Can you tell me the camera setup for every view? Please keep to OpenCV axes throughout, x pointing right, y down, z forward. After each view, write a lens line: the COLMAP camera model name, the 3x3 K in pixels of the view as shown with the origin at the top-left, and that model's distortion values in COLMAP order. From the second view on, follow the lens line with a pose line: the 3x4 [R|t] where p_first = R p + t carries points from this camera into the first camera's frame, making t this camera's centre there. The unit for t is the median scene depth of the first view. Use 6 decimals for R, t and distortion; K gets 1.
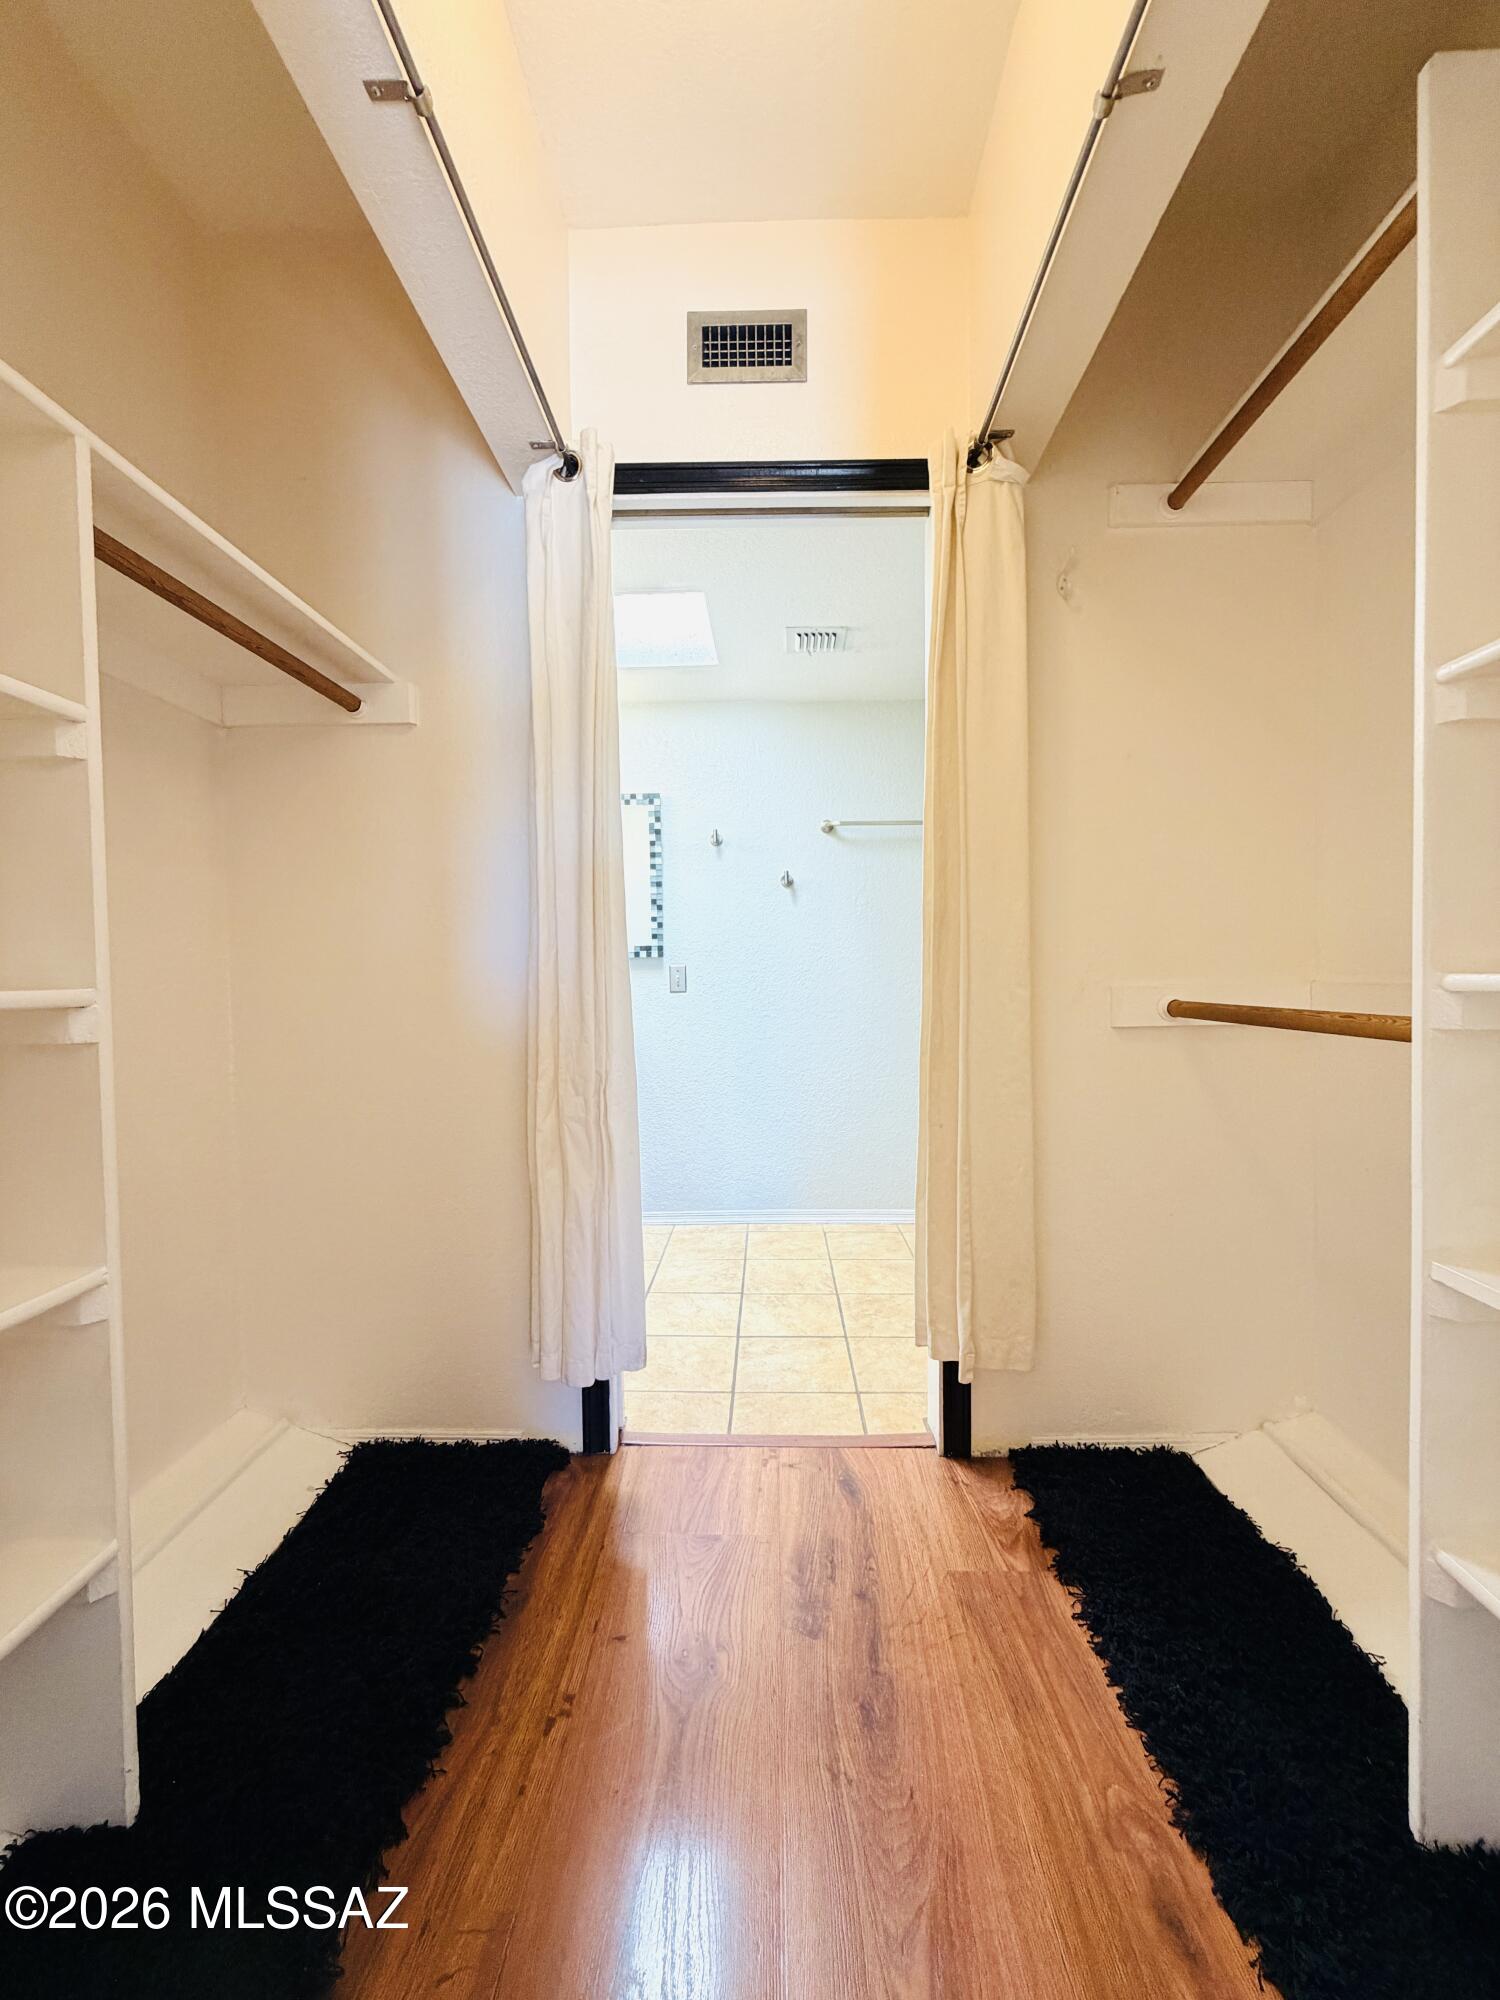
lens RADIAL K [[802.6, 0, 743.1], [0, 802.6, 988.0], [0, 0, 1]] dist [-0.003599, -0.000270]
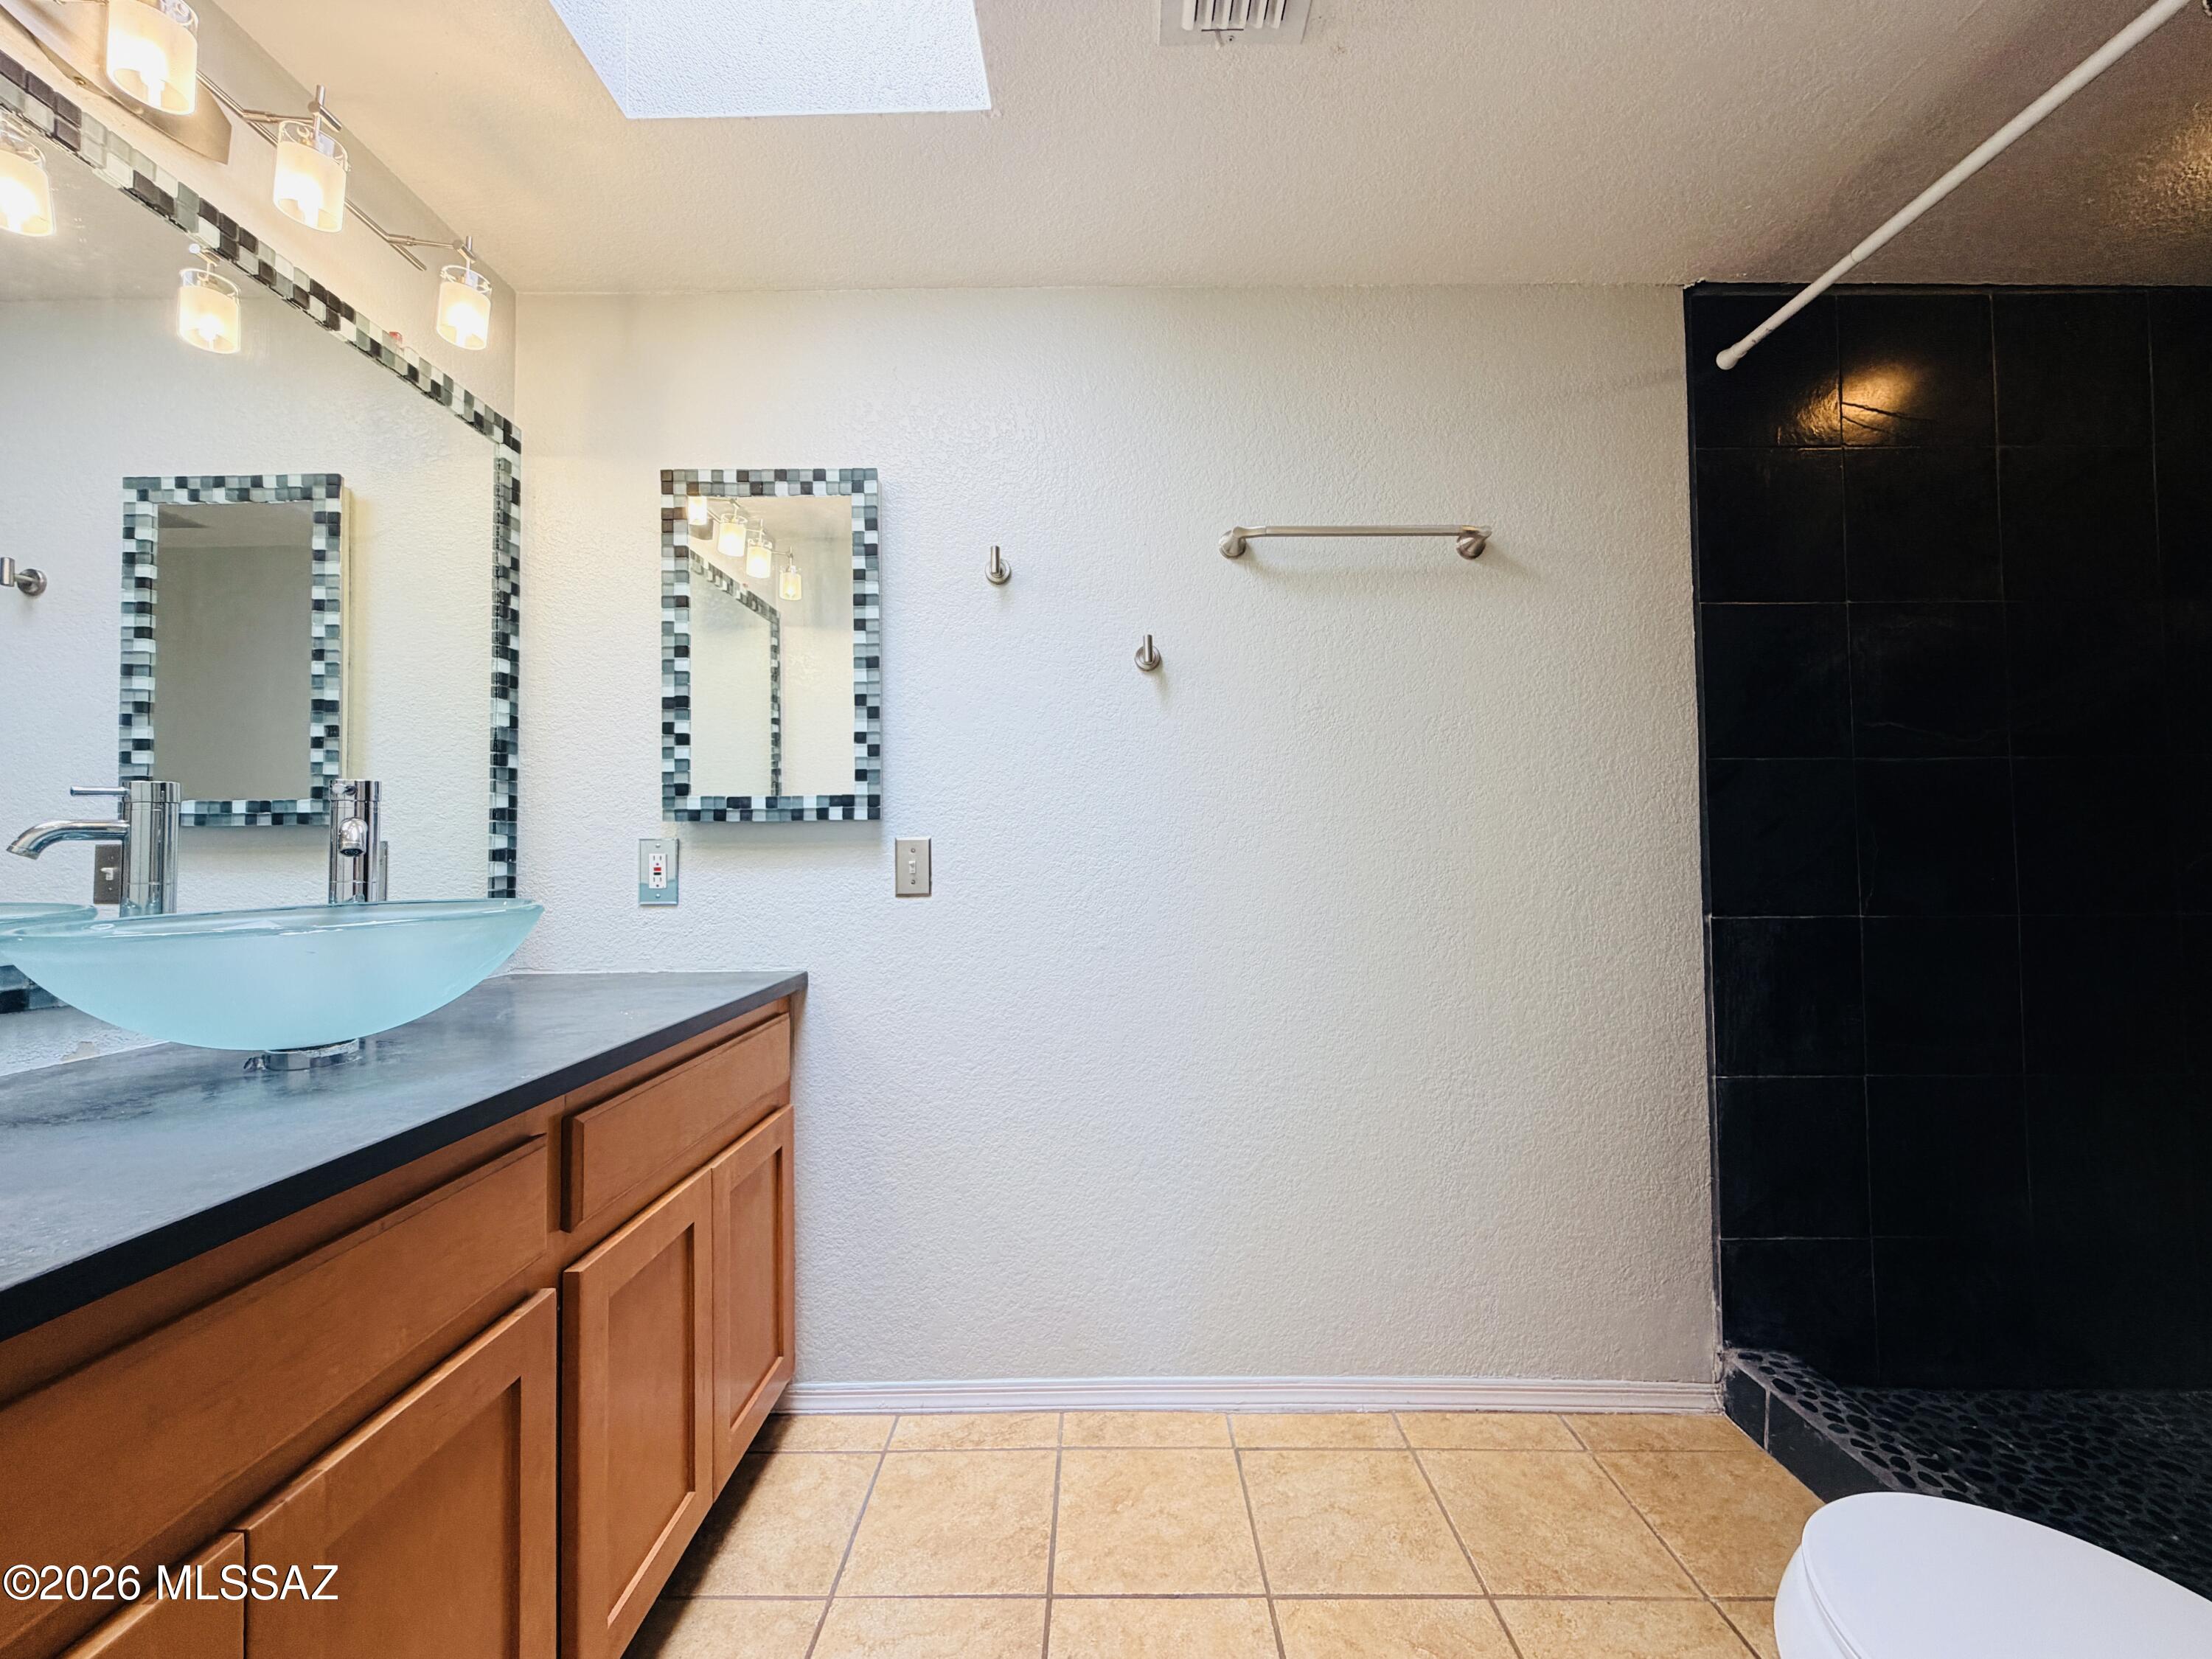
lens RADIAL K [[887.6, 0, 1107.8], [0, 887.6, 829.7], [0, 0, 1]] dist [-0.003599, -0.000270]
pose [[0.999607, 0.000033, 0.028032, 0.016056], [0.001137, 0.999128, -0.041725, -0.011671], [-0.028009, 0.041740, 0.998736, 0.489689]]
